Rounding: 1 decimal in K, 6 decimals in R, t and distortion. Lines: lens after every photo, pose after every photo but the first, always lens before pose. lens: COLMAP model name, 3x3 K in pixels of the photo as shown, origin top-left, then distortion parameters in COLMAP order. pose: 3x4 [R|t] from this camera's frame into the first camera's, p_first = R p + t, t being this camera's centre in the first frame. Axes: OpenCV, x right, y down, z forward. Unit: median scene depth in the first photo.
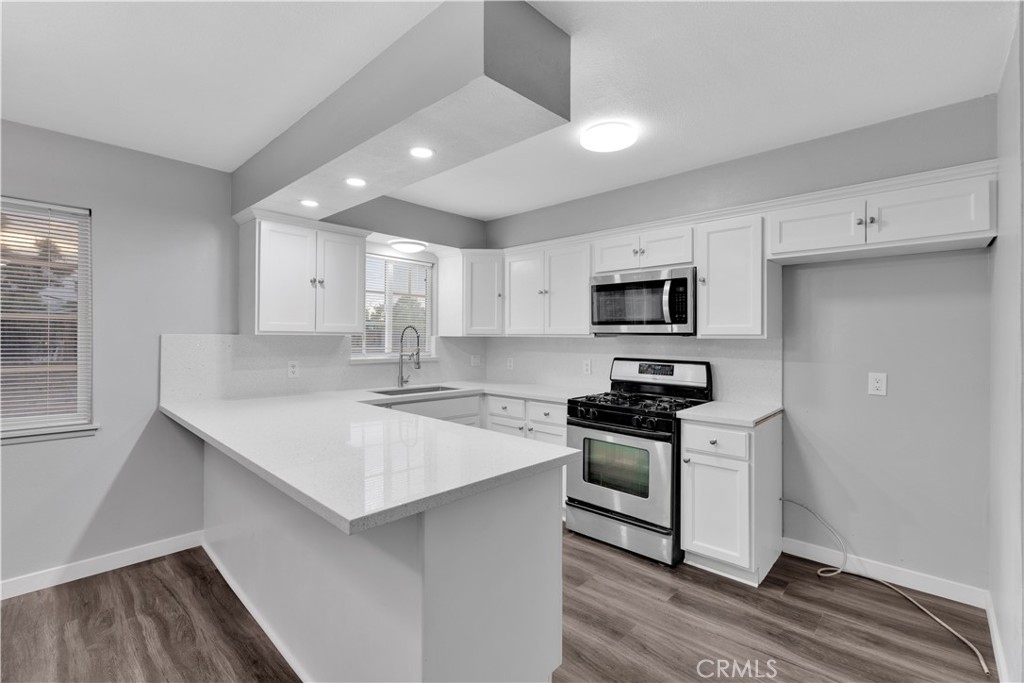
lens RADIAL K [[448.2, 0, 521.3], [0, 448.2, 337.7], [0, 0, 1]] dist [-0.003908, -0.000071]
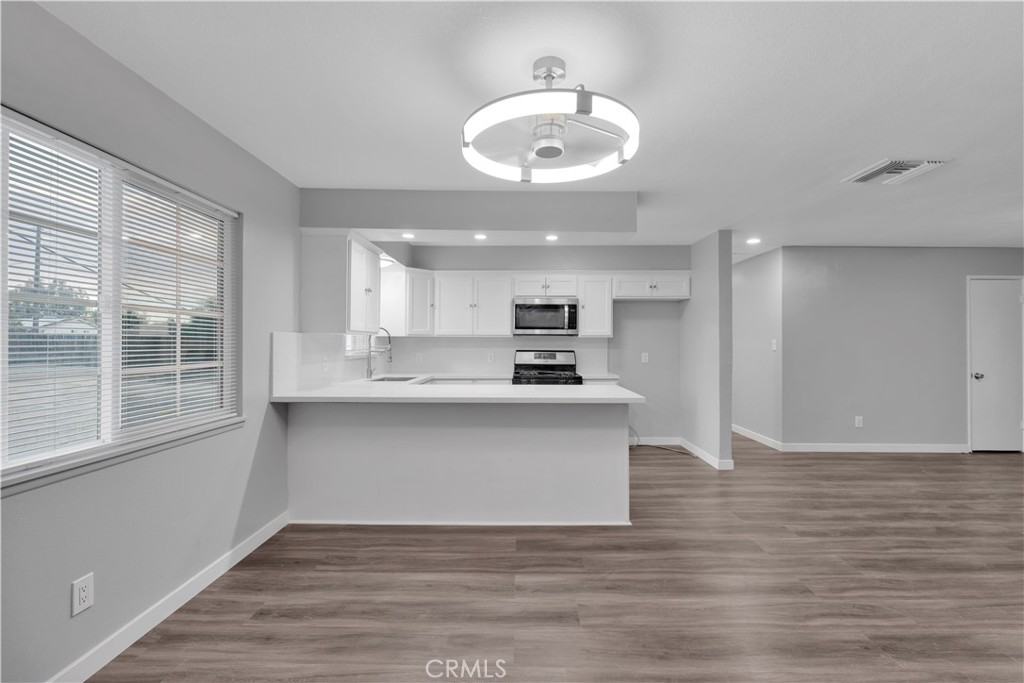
lens RADIAL K [[448.2, 0, 521.3], [0, 448.2, 337.7], [0, 0, 1]] dist [-0.003908, -0.000071]
pose [[0.737375, 0.001687, 0.675481, -0.950197], [0.002906, 0.999980, -0.005670, 0.011569], [-0.675477, 0.006144, 0.737356, -0.189956]]
